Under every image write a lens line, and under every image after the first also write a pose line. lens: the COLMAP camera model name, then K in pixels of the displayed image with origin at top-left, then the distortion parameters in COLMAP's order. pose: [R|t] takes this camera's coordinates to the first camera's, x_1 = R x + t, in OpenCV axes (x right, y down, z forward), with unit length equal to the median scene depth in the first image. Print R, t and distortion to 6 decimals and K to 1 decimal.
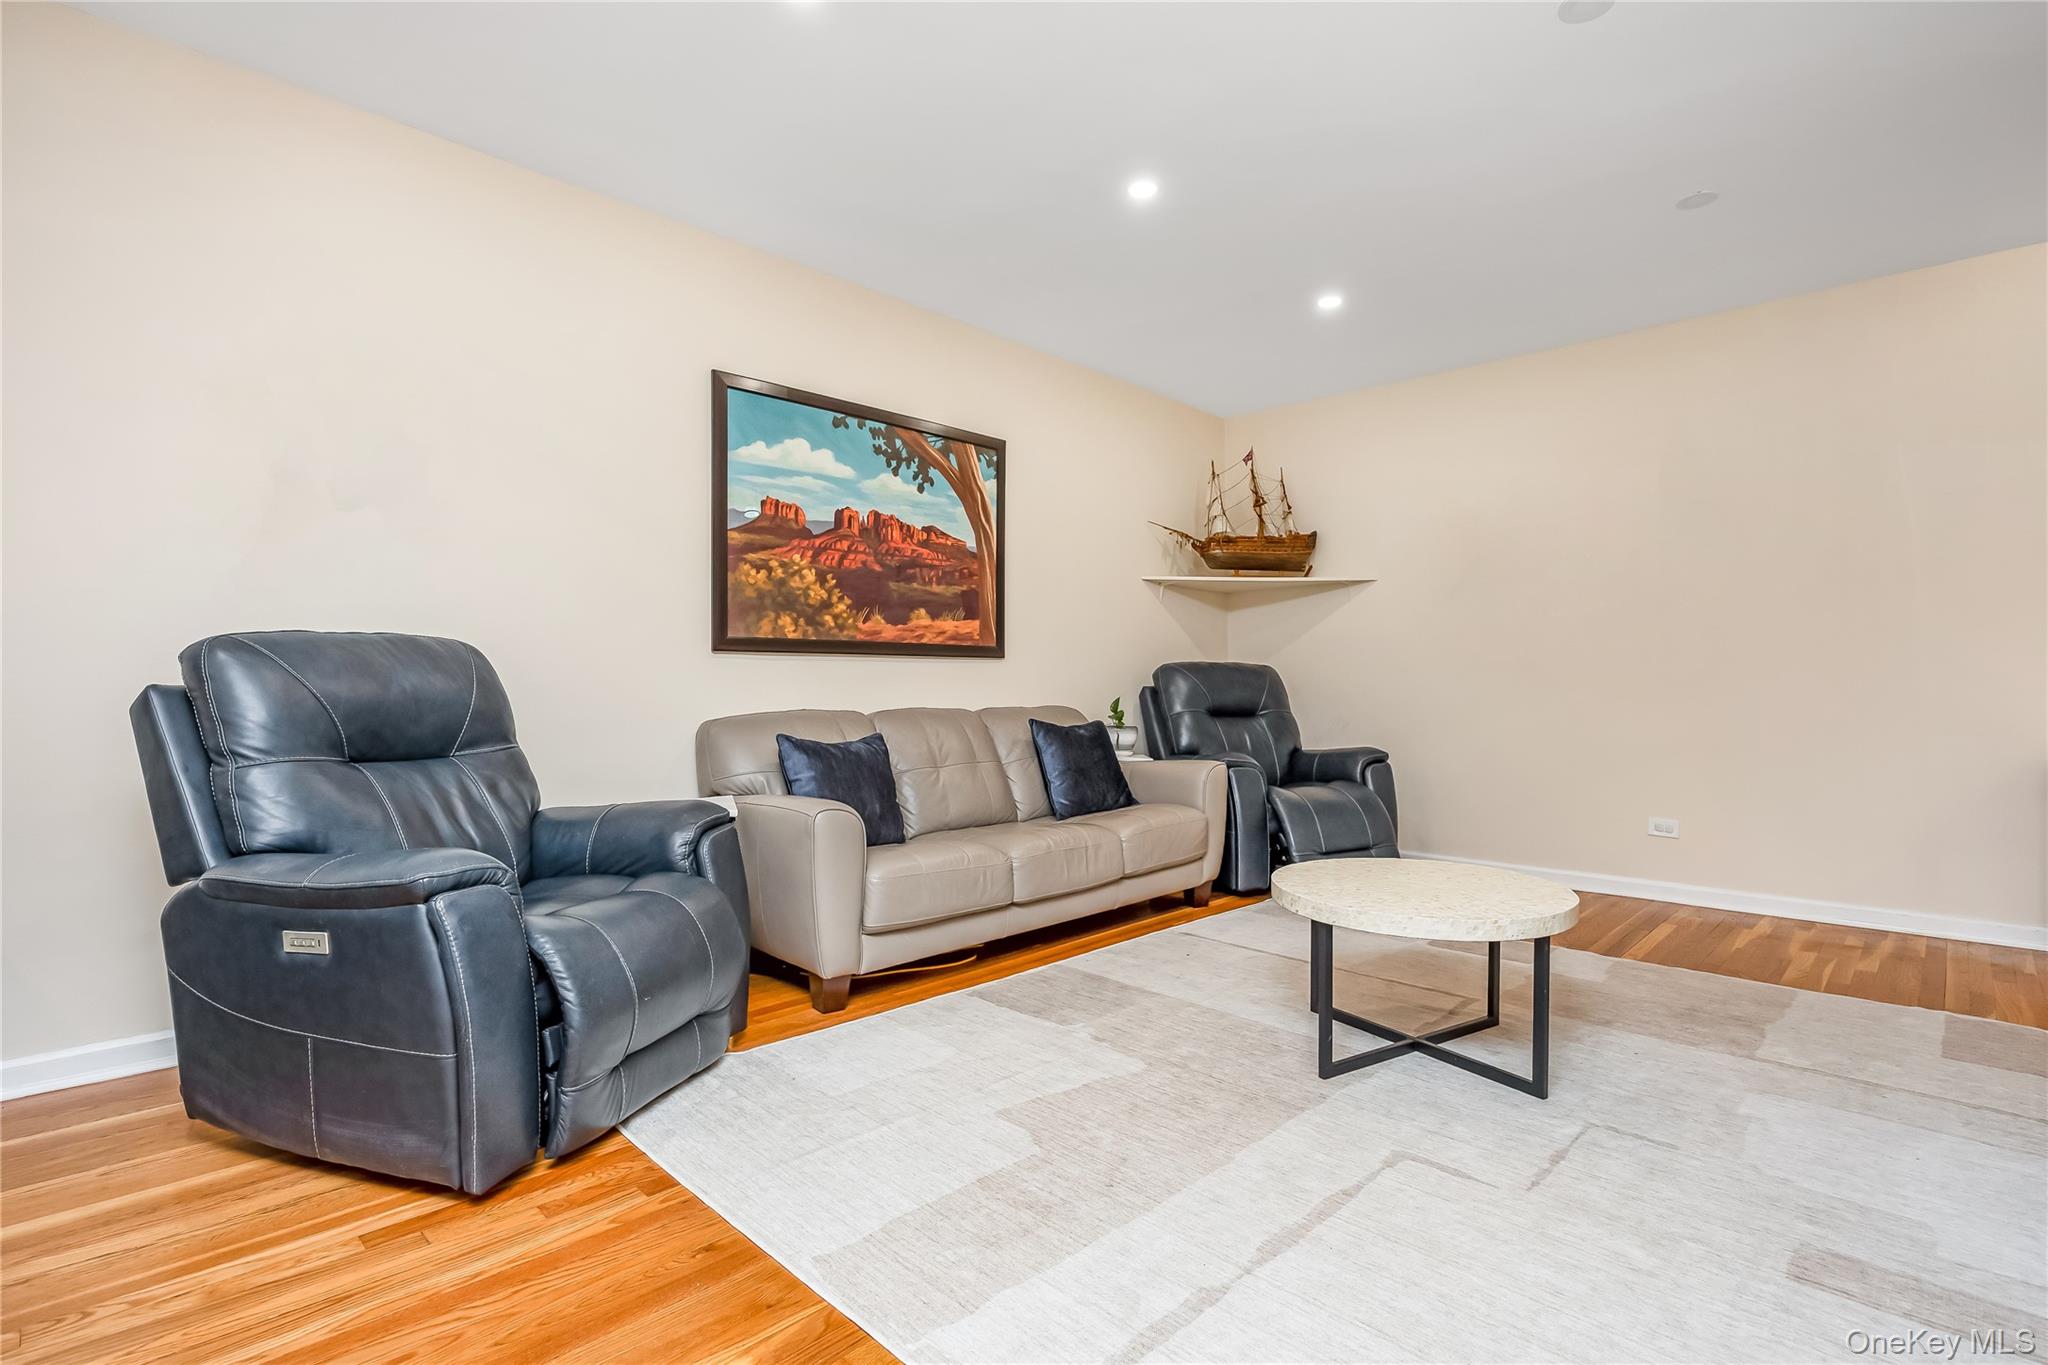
lens RADIAL K [[1002.1, 0, 1024.0], [0, 1002.1, 682.5], [0, 0, 1]] dist [-0.003821, -0.000308]
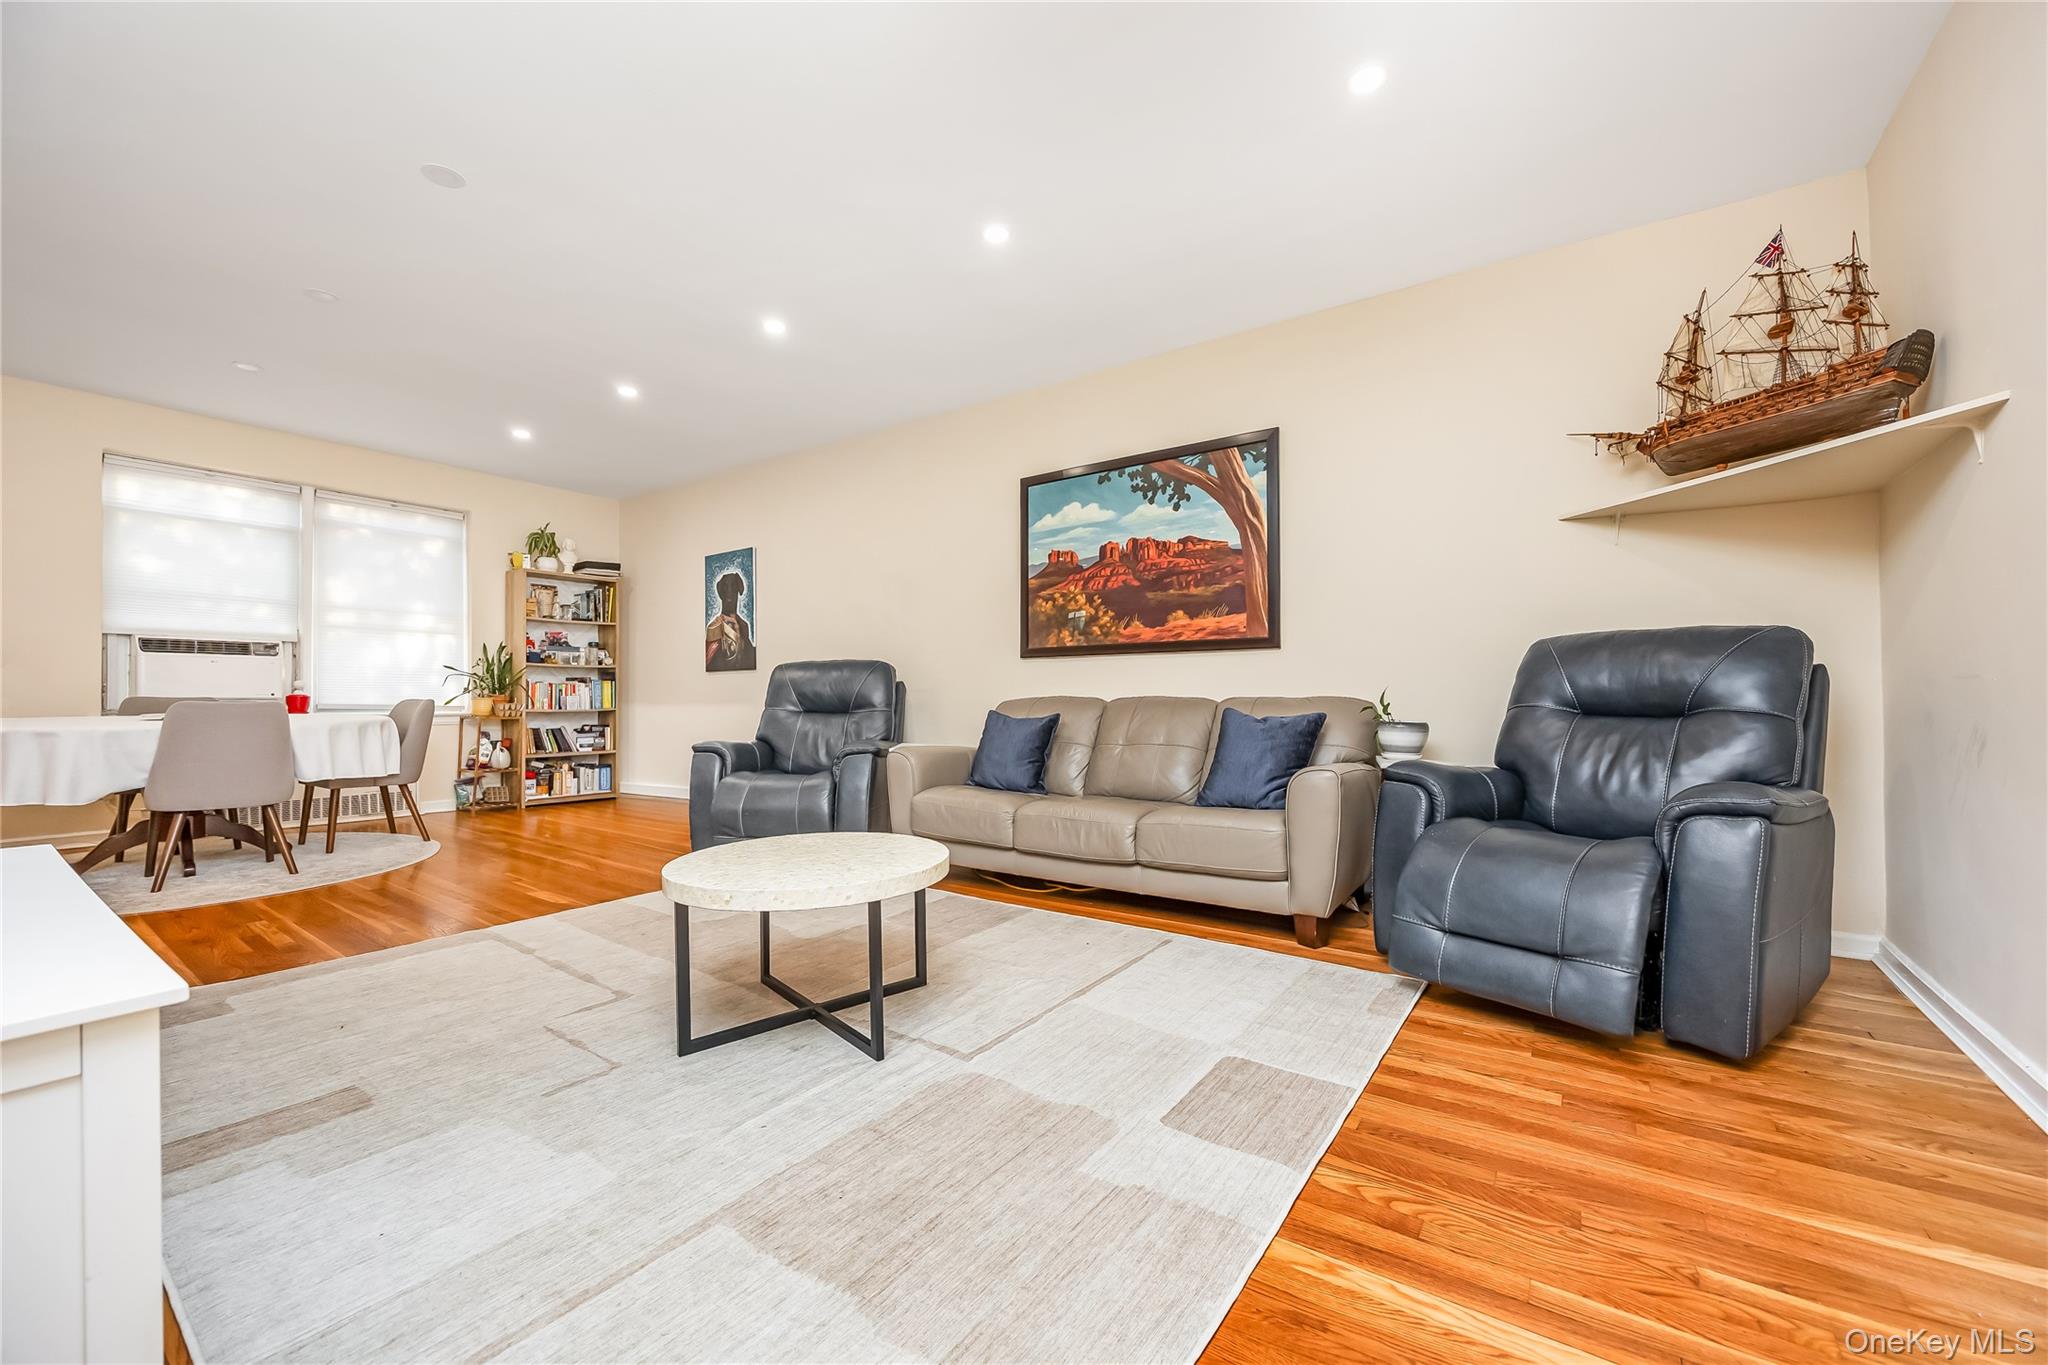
lens RADIAL K [[798.9, 0, 1023.9], [0, 798.9, 692.7], [0, 0, 1]] dist [-0.009827, 0.000394]
pose [[0.141786, -0.009400, -0.989853, 0.821214], [0.000758, 0.999956, -0.009387, 0.030458], [0.989897, 0.000581, 0.141786, 0.732629]]
